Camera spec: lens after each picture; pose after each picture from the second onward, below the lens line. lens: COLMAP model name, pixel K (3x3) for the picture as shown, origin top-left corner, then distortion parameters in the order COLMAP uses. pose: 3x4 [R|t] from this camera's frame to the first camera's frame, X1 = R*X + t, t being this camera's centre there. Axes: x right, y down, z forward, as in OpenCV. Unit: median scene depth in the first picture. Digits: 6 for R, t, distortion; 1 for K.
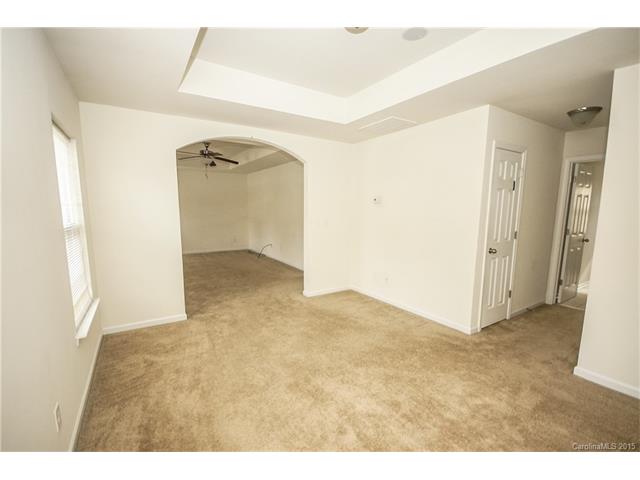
lens RADIAL K [[285.2, 0, 313.5], [0, 285.2, 245.2], [0, 0, 1]] dist [-0.000390, -0.000091]
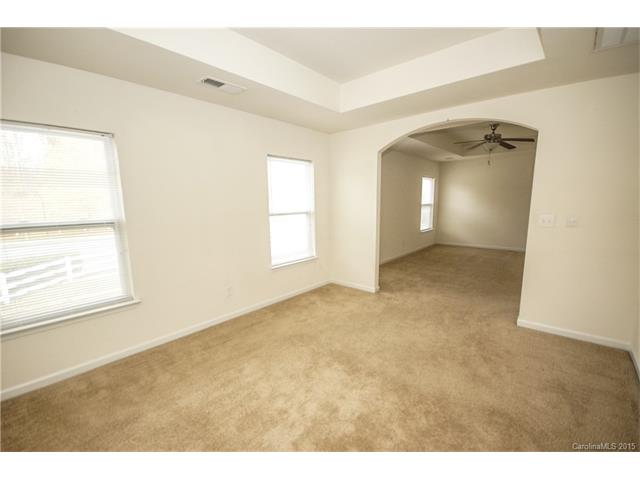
lens RADIAL K [[285.2, 0, 313.5], [0, 285.2, 245.2], [0, 0, 1]] dist [-0.000390, -0.000091]
pose [[0.281544, 0.141981, -0.948986, 0.616935], [-0.108273, 0.987377, 0.115603, -0.052283], [0.953420, 0.070203, 0.293363, 0.388296]]
